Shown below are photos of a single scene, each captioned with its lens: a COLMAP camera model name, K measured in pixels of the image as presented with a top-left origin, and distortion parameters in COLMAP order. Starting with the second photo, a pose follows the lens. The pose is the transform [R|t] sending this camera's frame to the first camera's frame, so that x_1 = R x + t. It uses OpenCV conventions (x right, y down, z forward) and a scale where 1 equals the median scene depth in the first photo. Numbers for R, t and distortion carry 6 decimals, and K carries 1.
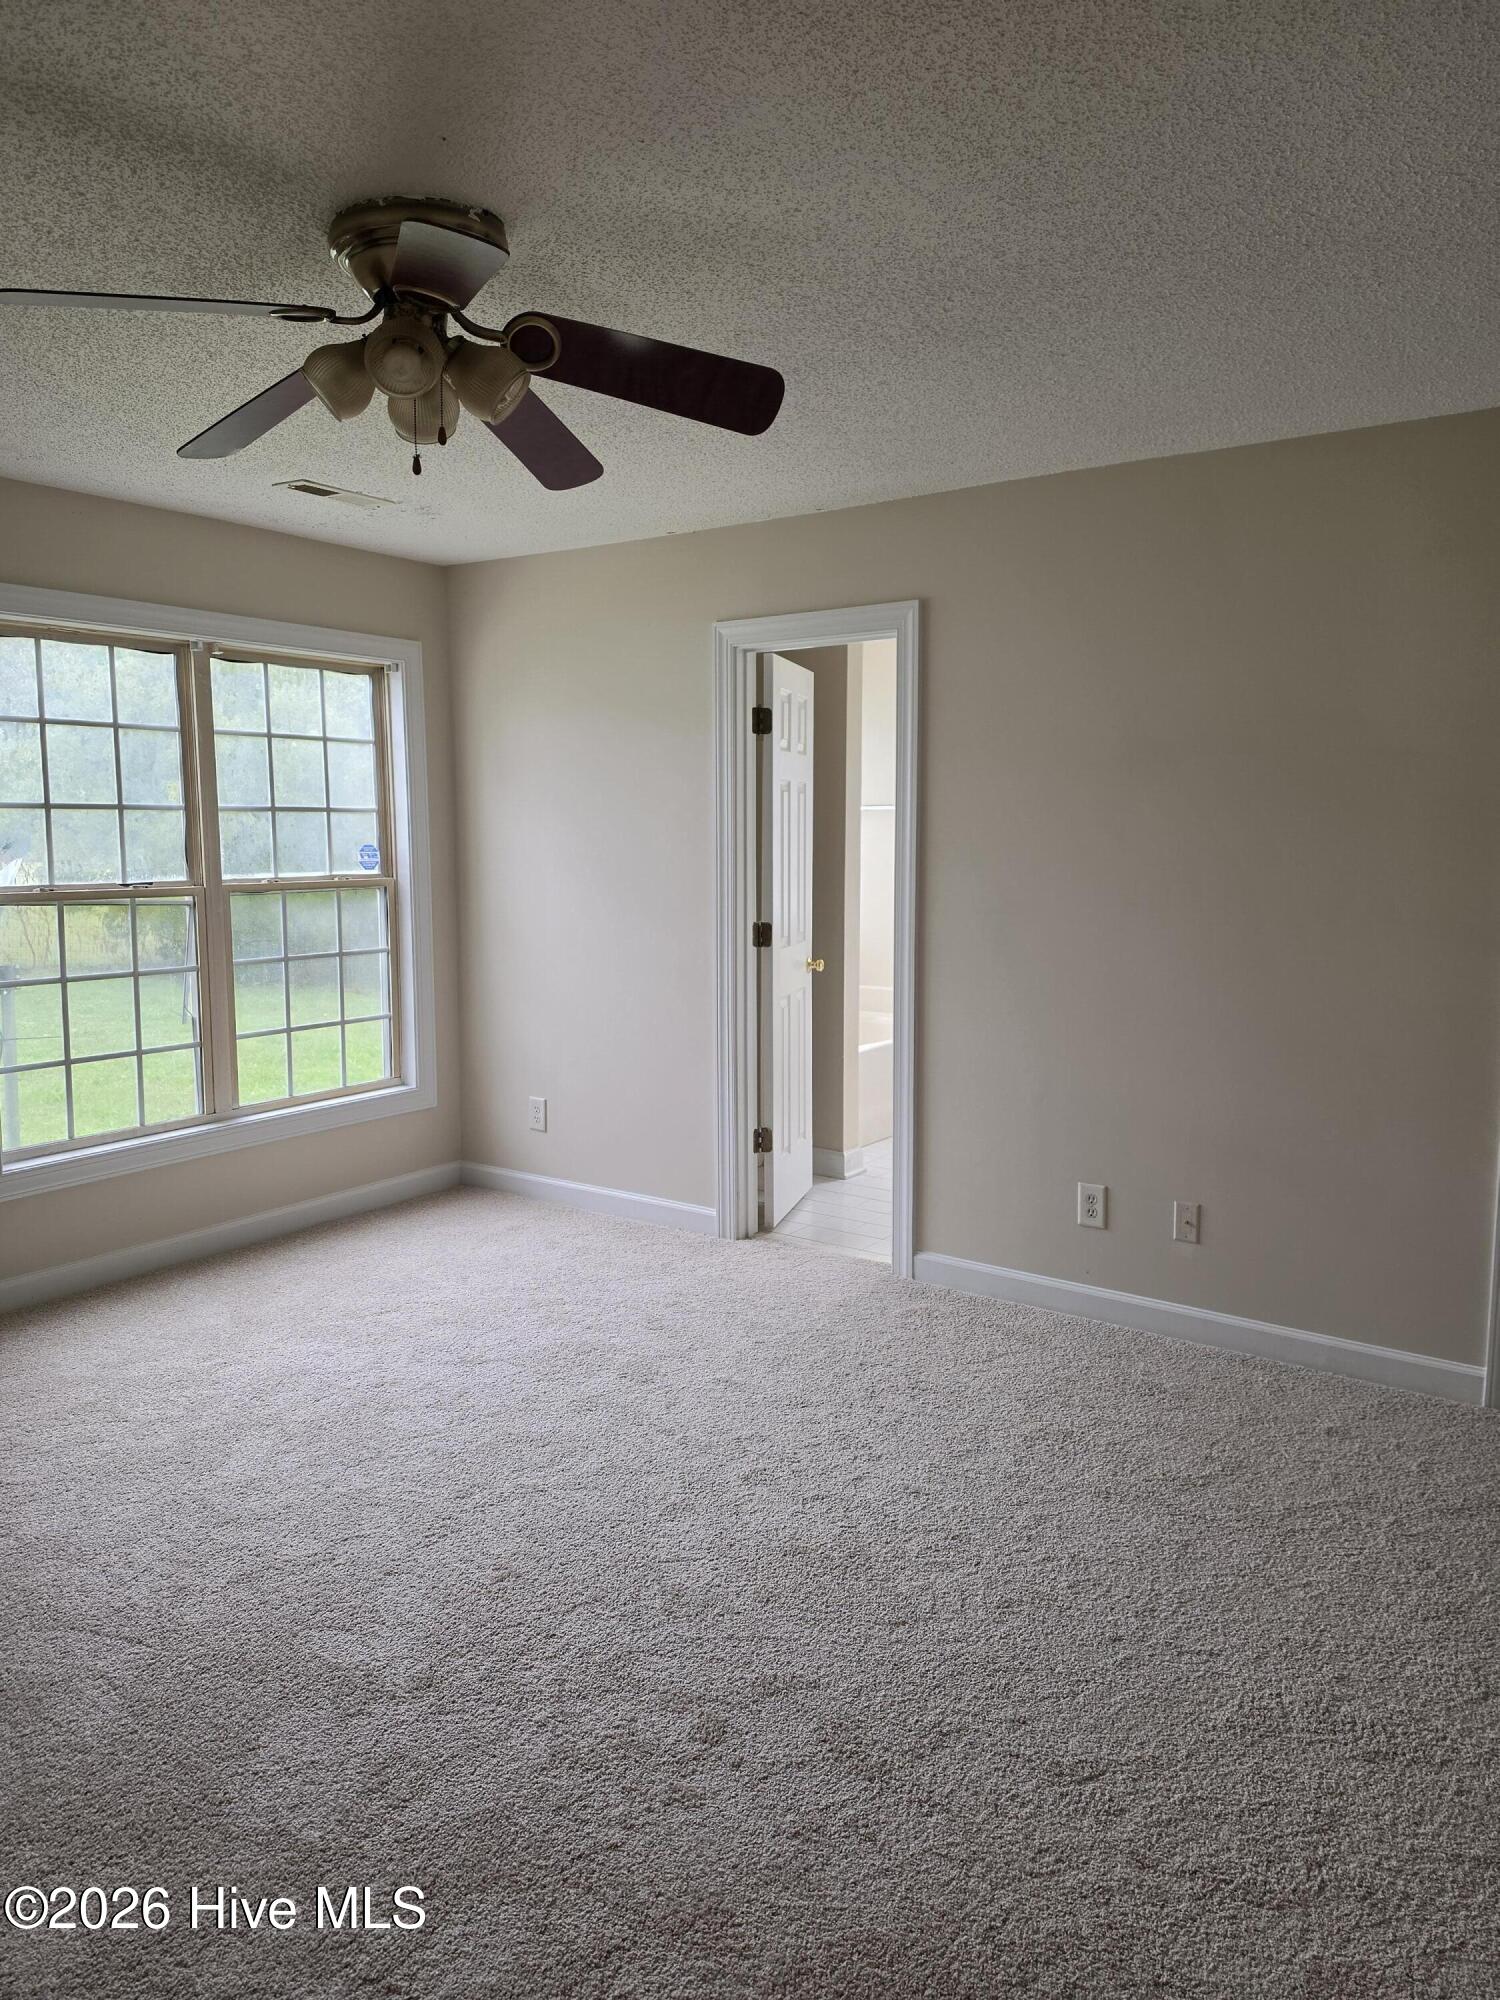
lens RADIAL K [[1435.0, 0, 738.1], [0, 1435.0, 987.1], [0, 0, 1]] dist [0.100536, -0.104103]
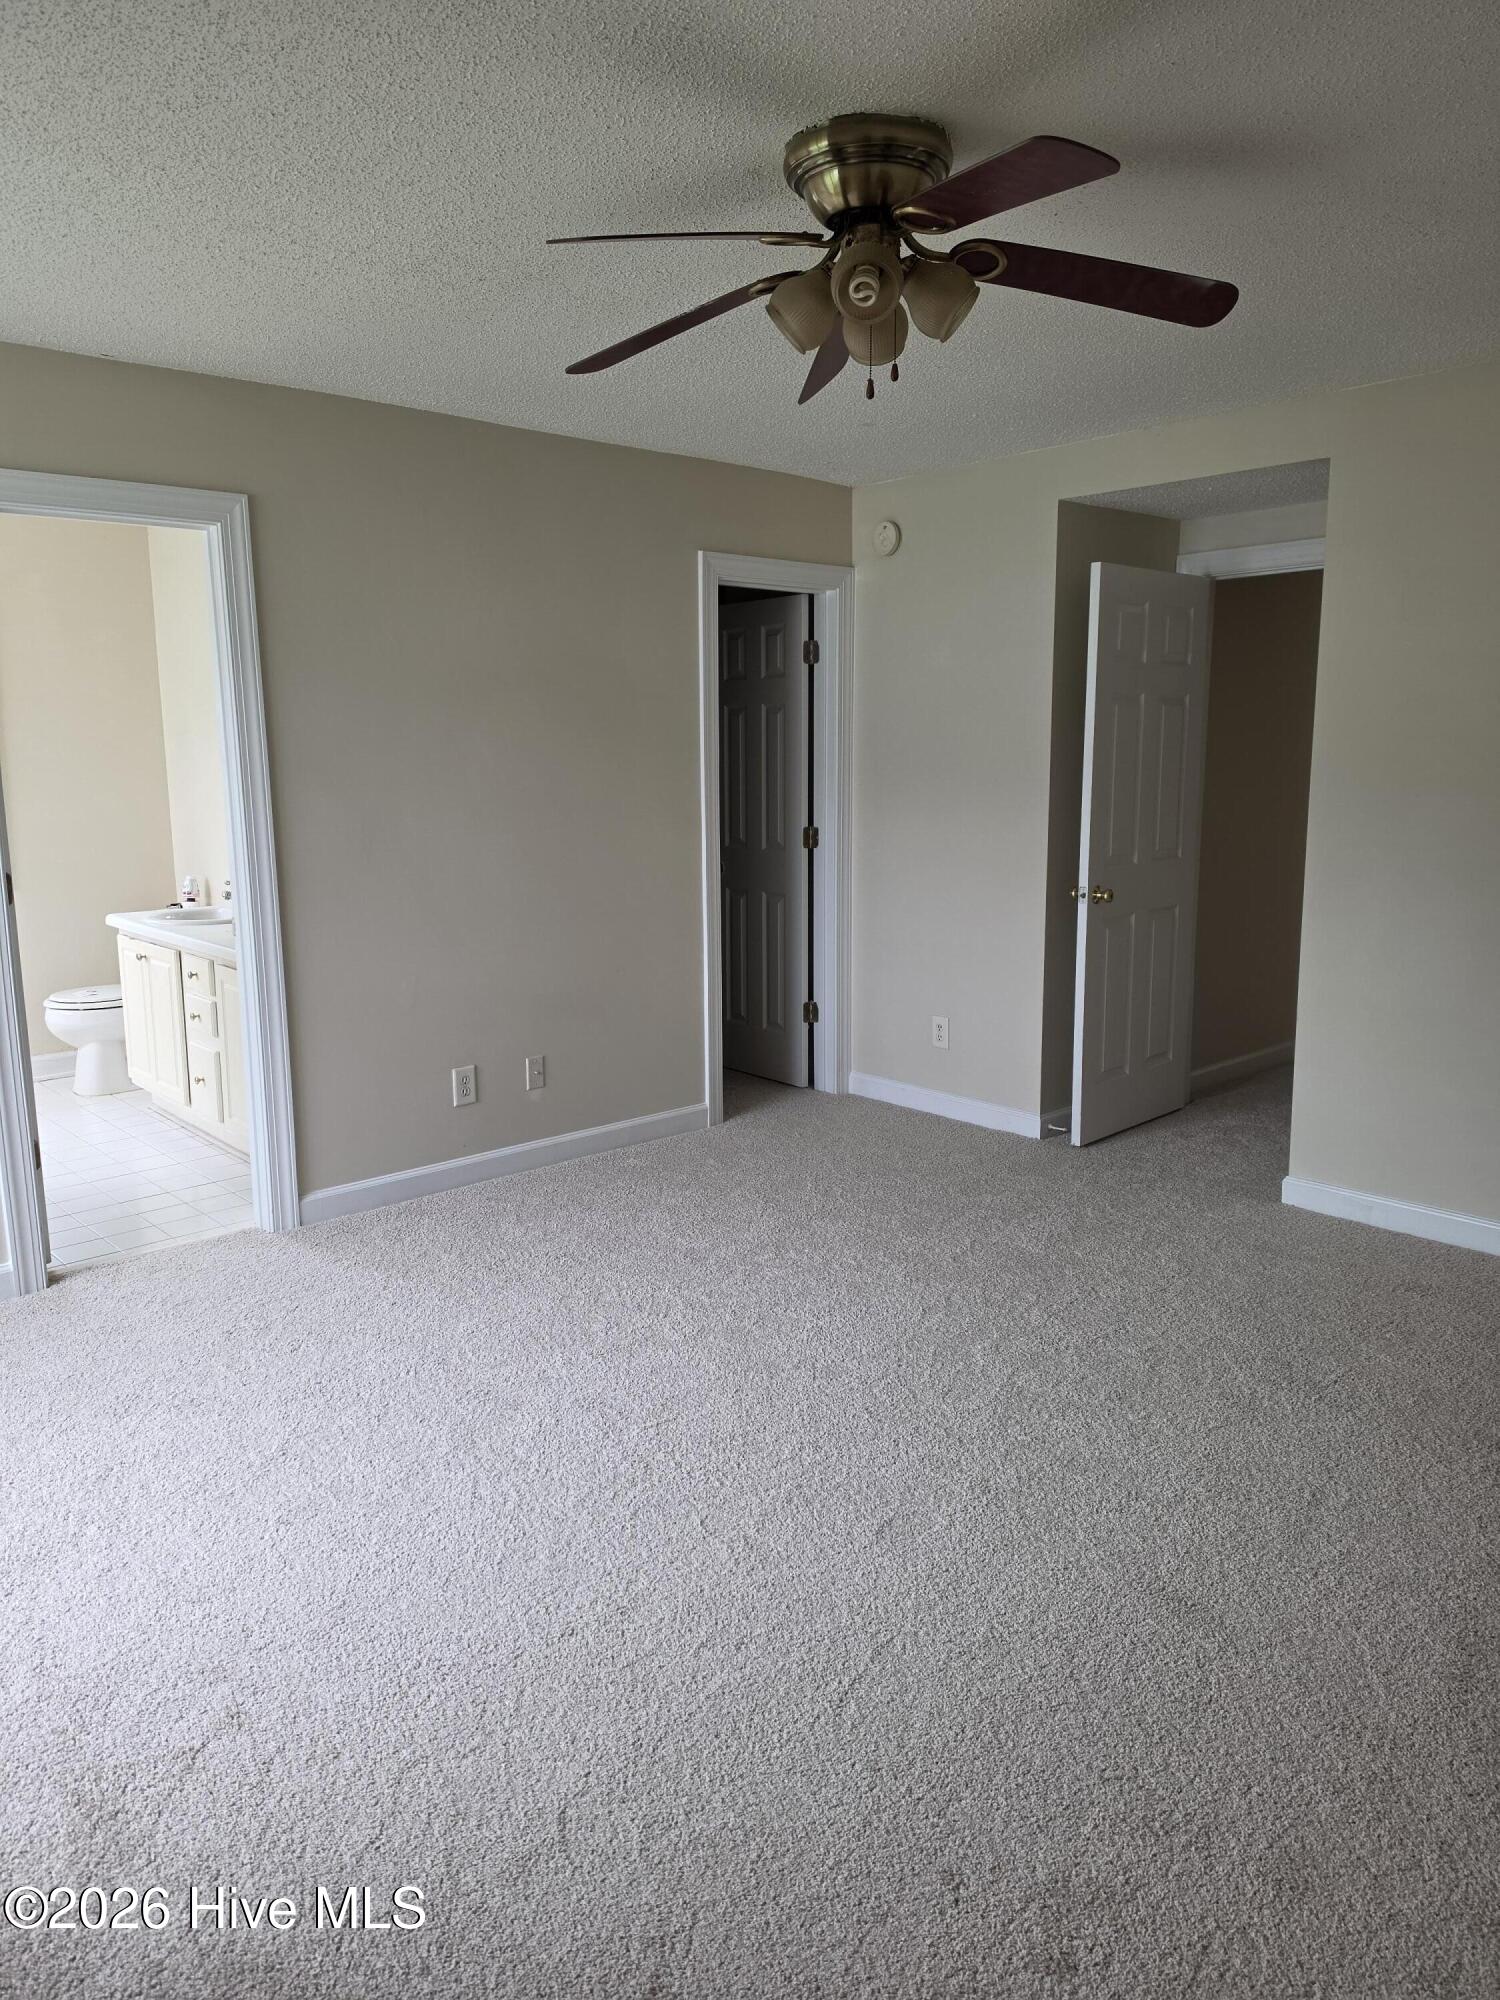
lens RADIAL K [[1435.0, 0, 738.1], [0, 1435.0, 987.1], [0, 0, 1]] dist [0.100536, -0.104103]
pose [[0.207590, -0.168603, 0.963576, -0.811842], [0.116585, 0.982278, 0.146758, -0.067004], [-0.971244, 0.081873, 0.223568, 0.560491]]
